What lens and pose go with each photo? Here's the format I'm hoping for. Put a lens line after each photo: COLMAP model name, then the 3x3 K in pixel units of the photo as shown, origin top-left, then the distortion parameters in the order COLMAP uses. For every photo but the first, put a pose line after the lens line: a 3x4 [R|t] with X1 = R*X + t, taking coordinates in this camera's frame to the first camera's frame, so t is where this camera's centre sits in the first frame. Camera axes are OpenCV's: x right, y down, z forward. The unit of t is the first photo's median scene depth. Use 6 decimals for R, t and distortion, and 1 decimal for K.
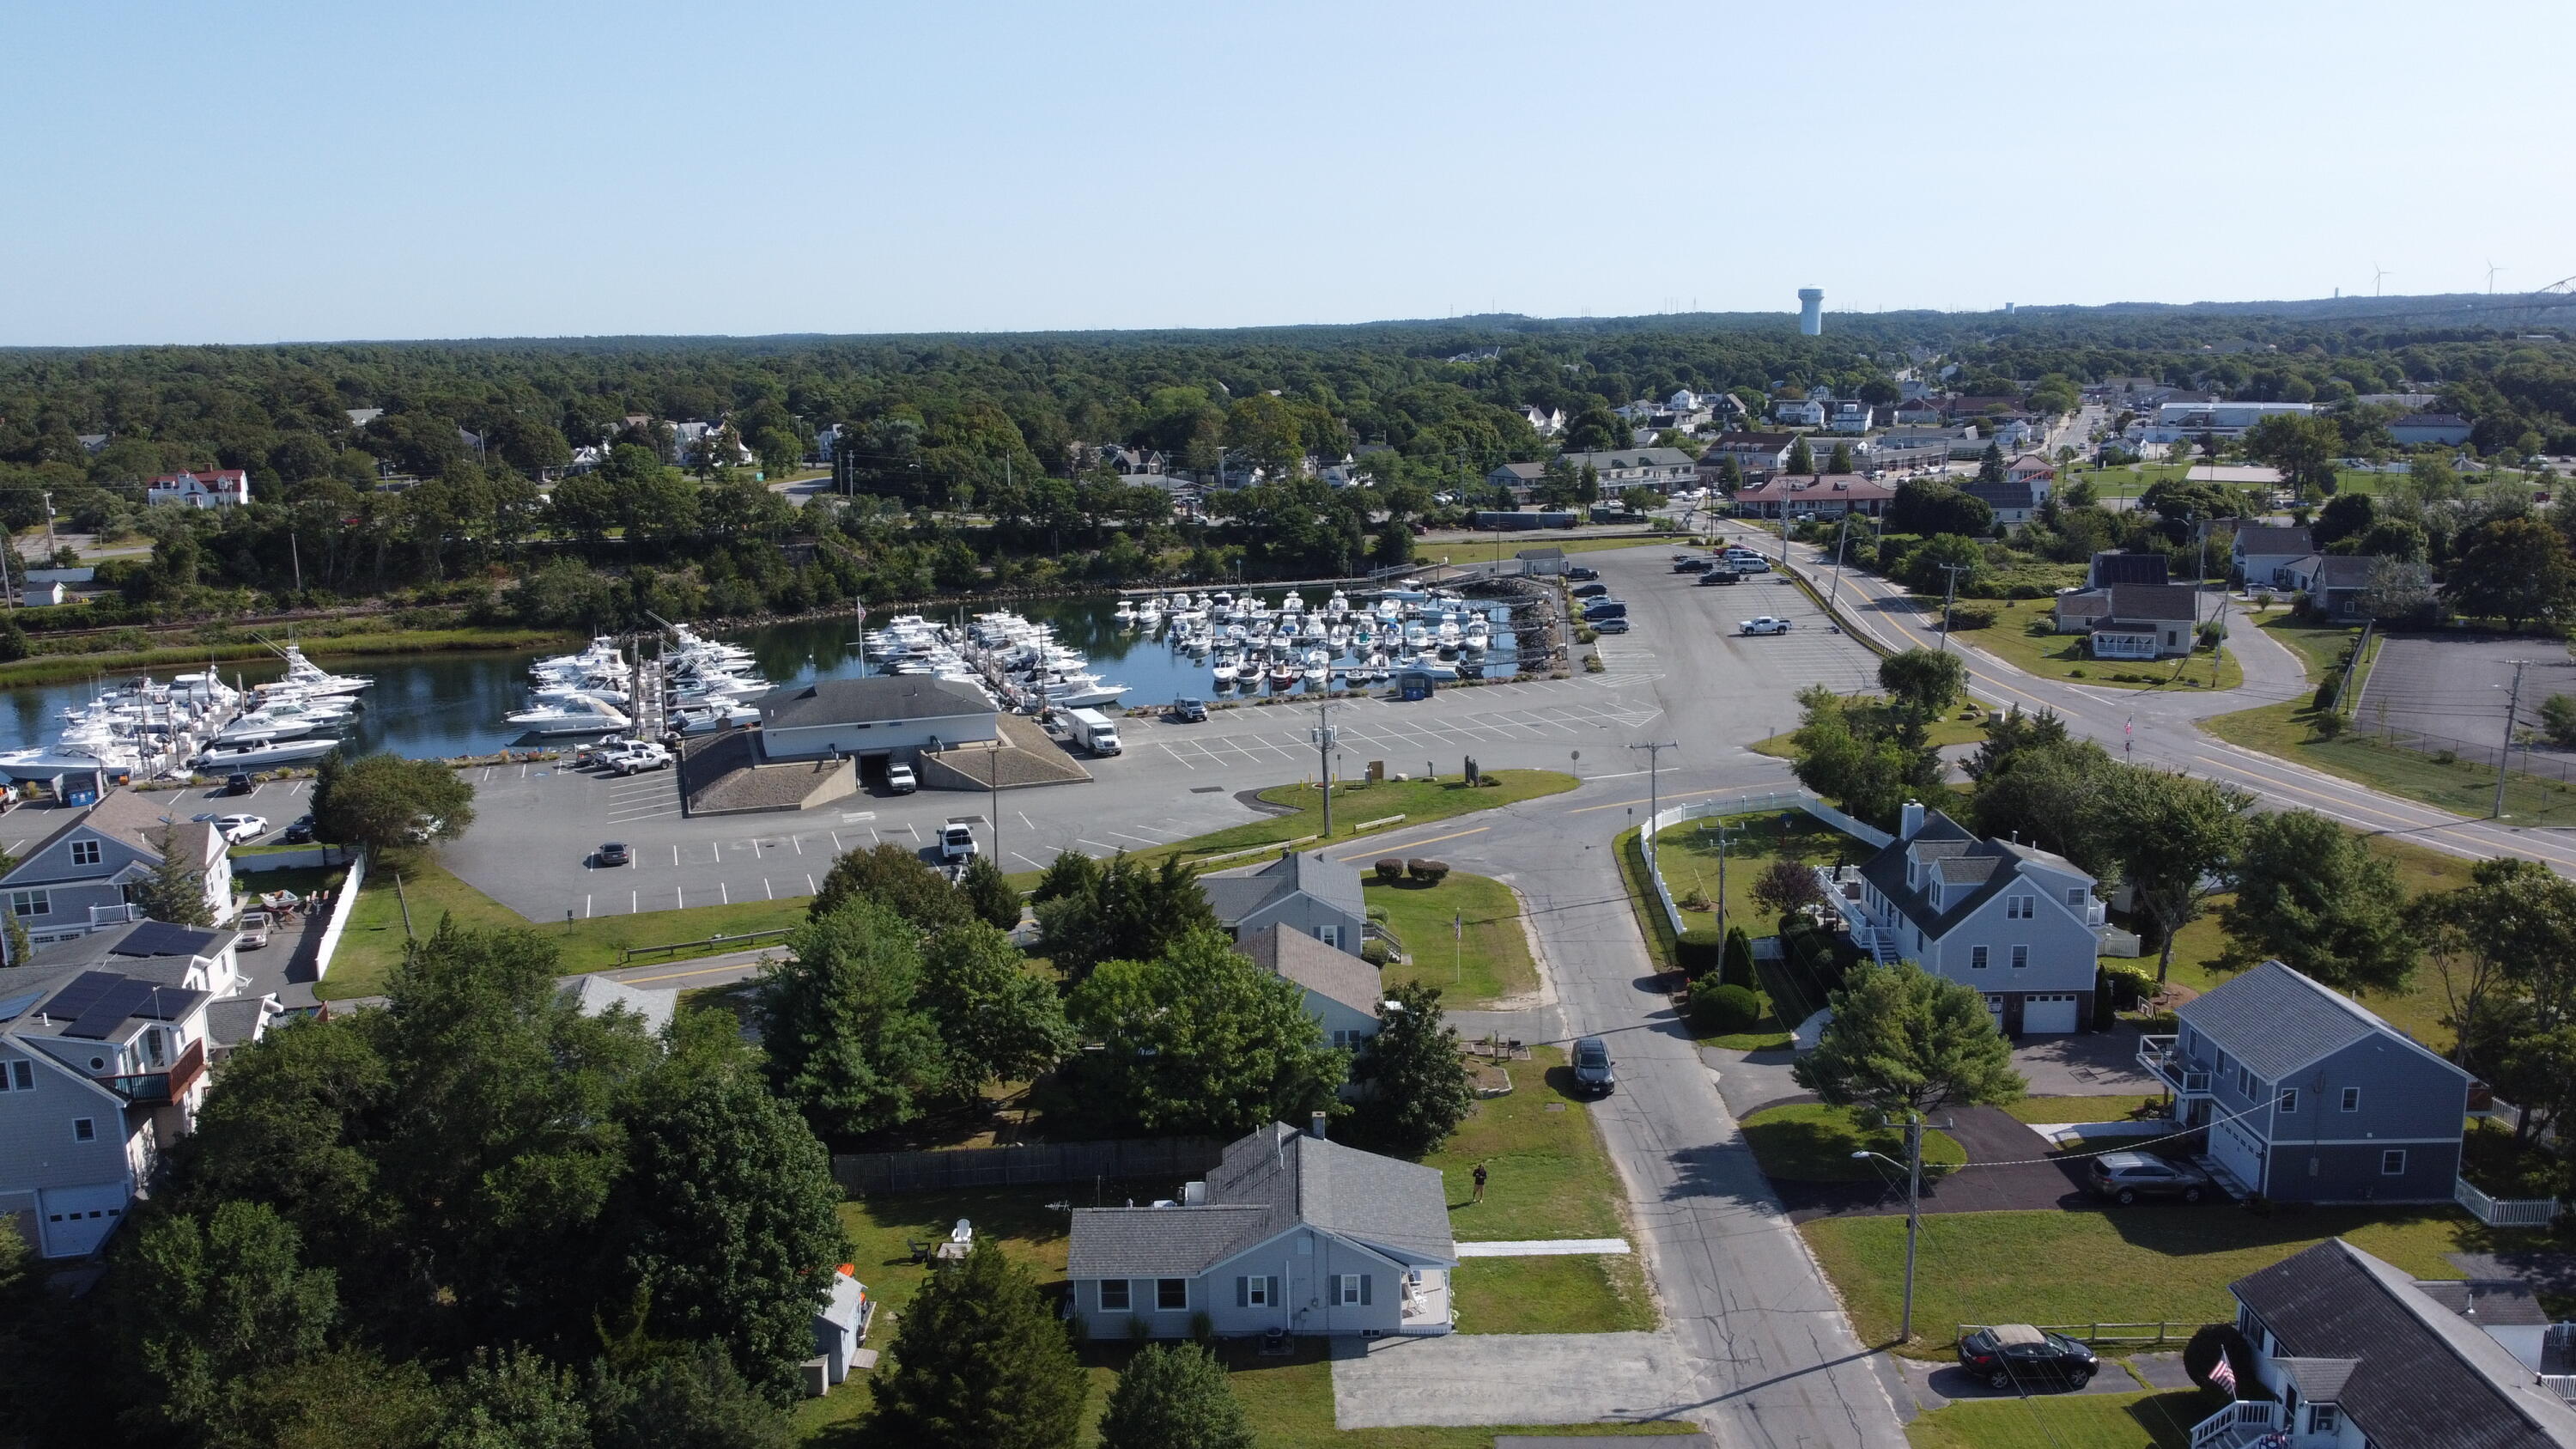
lens RADIAL K [[1967.3, 0, 1277.5], [0, 1967.3, 726.7], [0, 0, 1]] dist [0.011554, -0.012738]
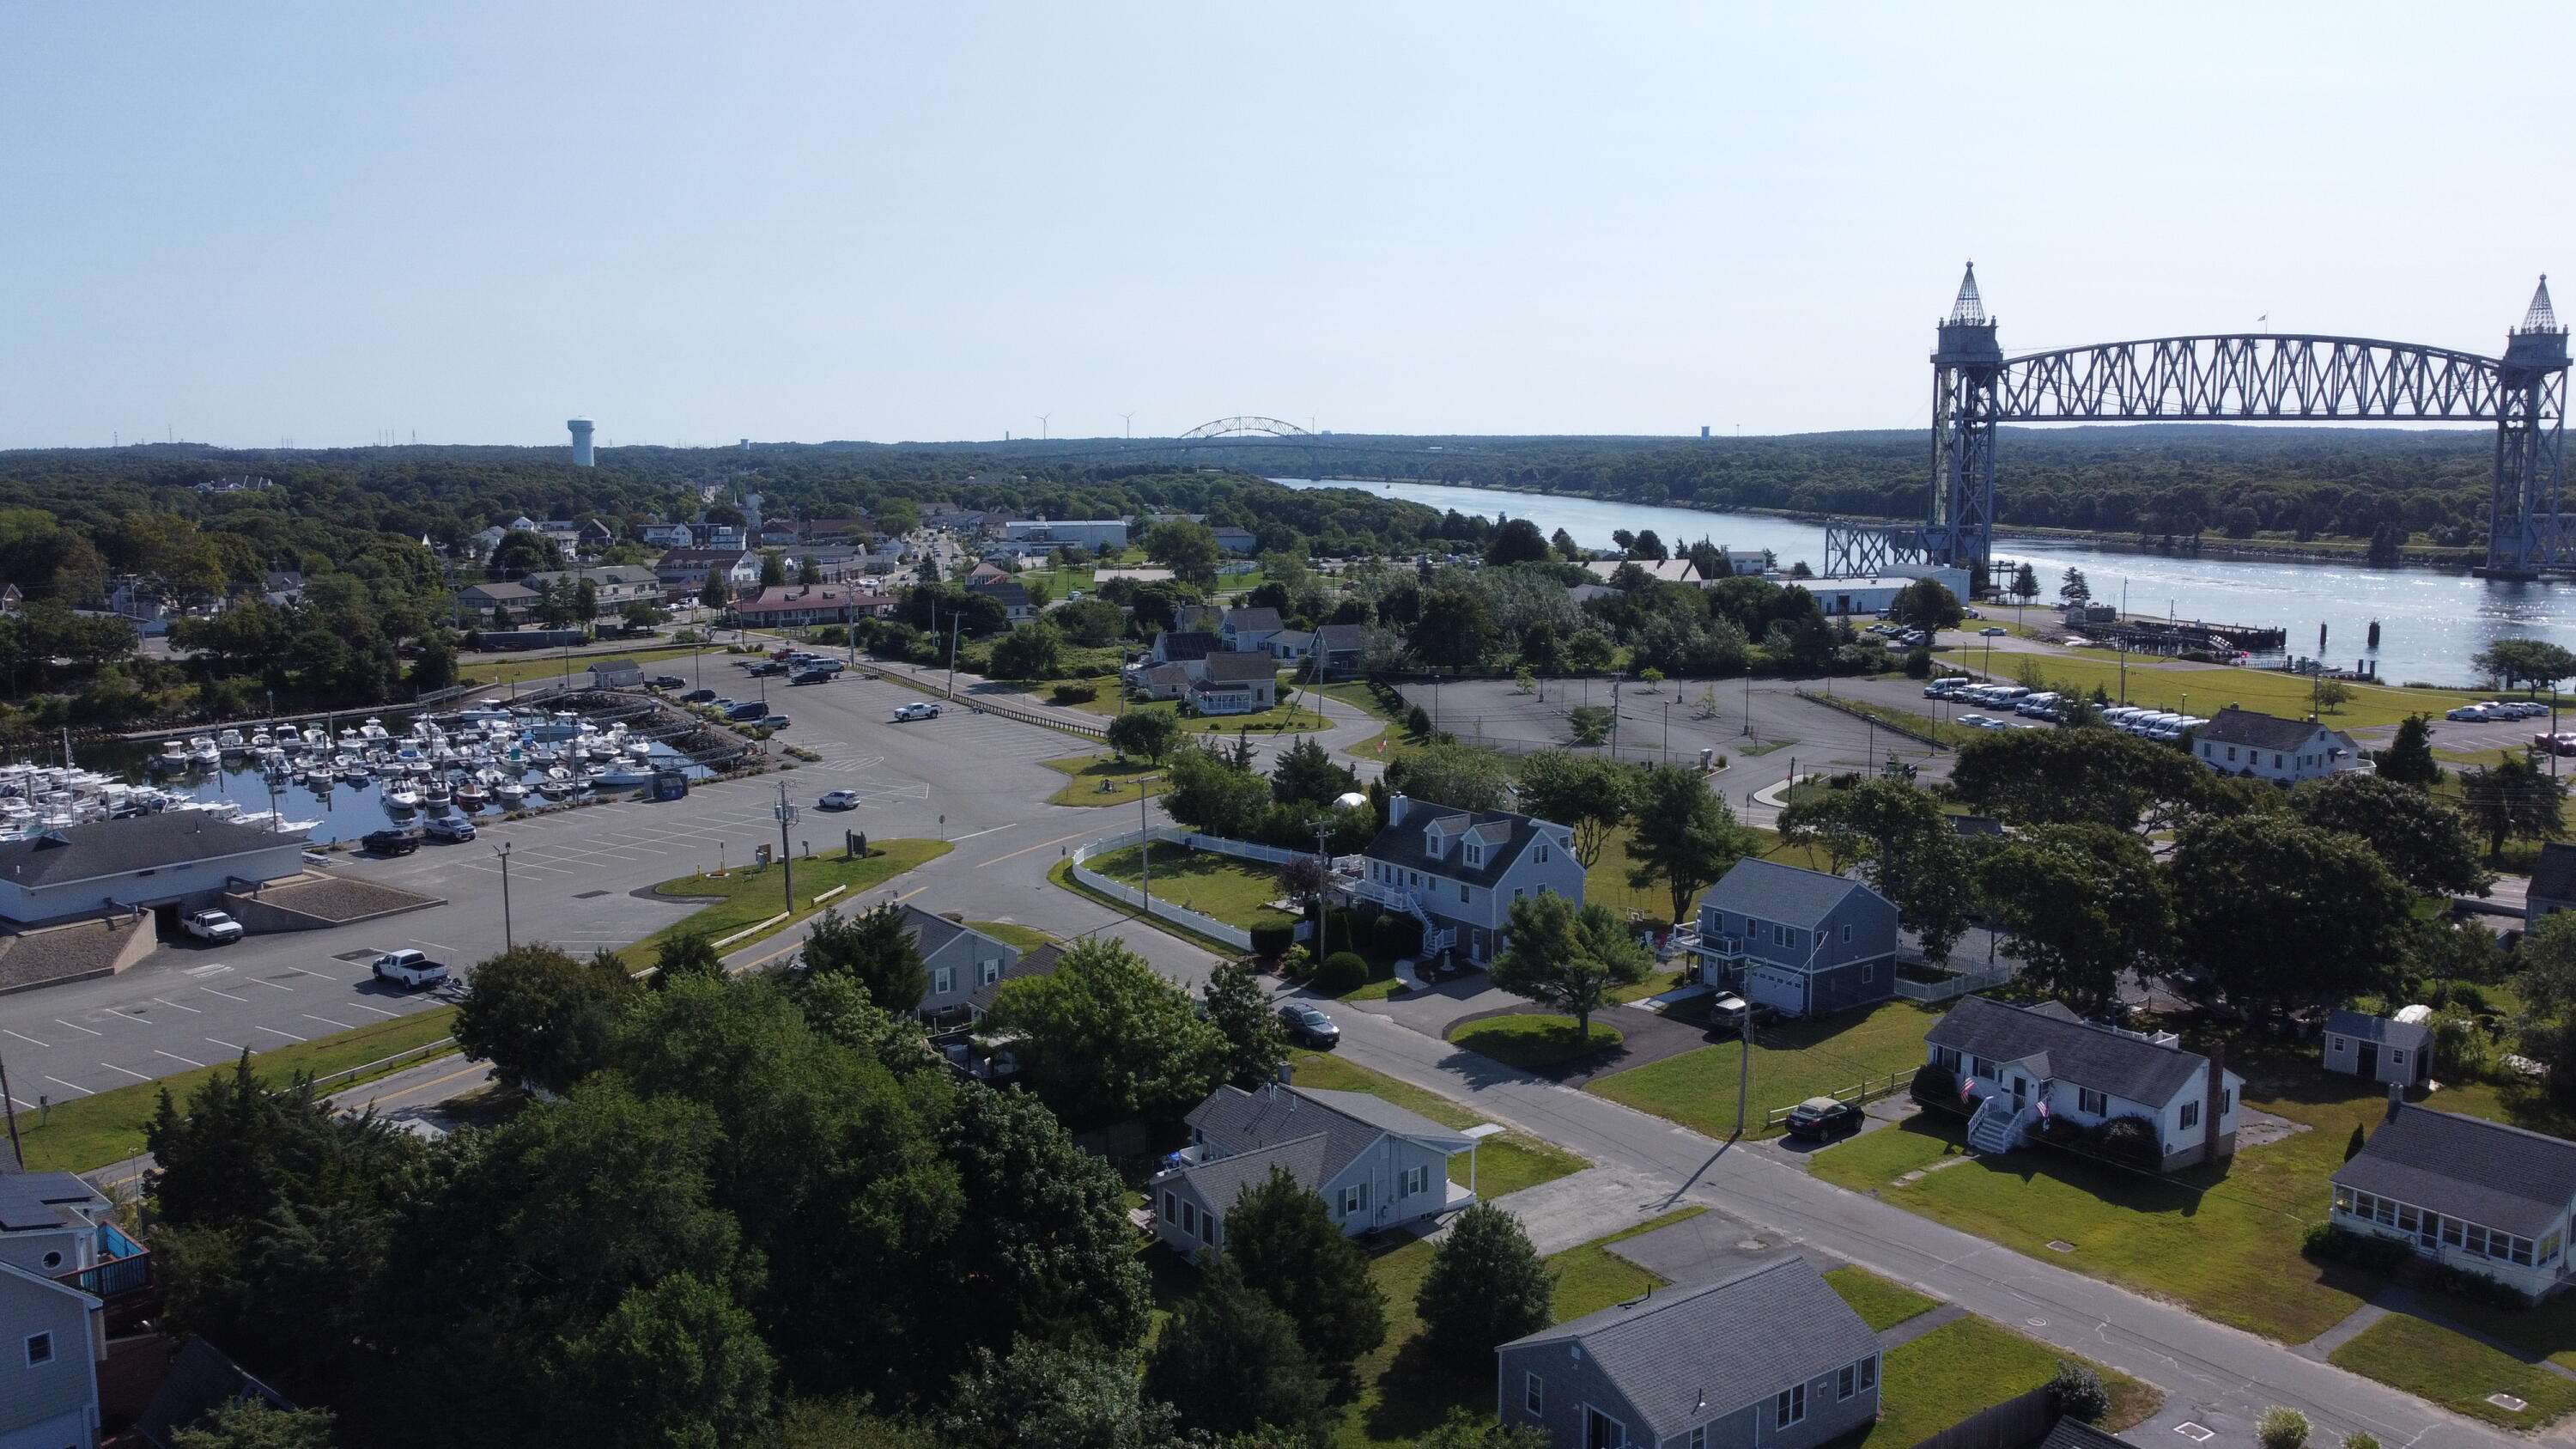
lens RADIAL K [[1967.3, 0, 1271.1], [0, 1967.3, 723.9], [0, 0, 1]] dist [0.011554, -0.012738]
pose [[0.807179, -0.070205, 0.586118, -0.184414], [0.110705, 0.993289, -0.033482, 0.010624], [-0.579834, 0.091912, 0.809534, 0.015598]]
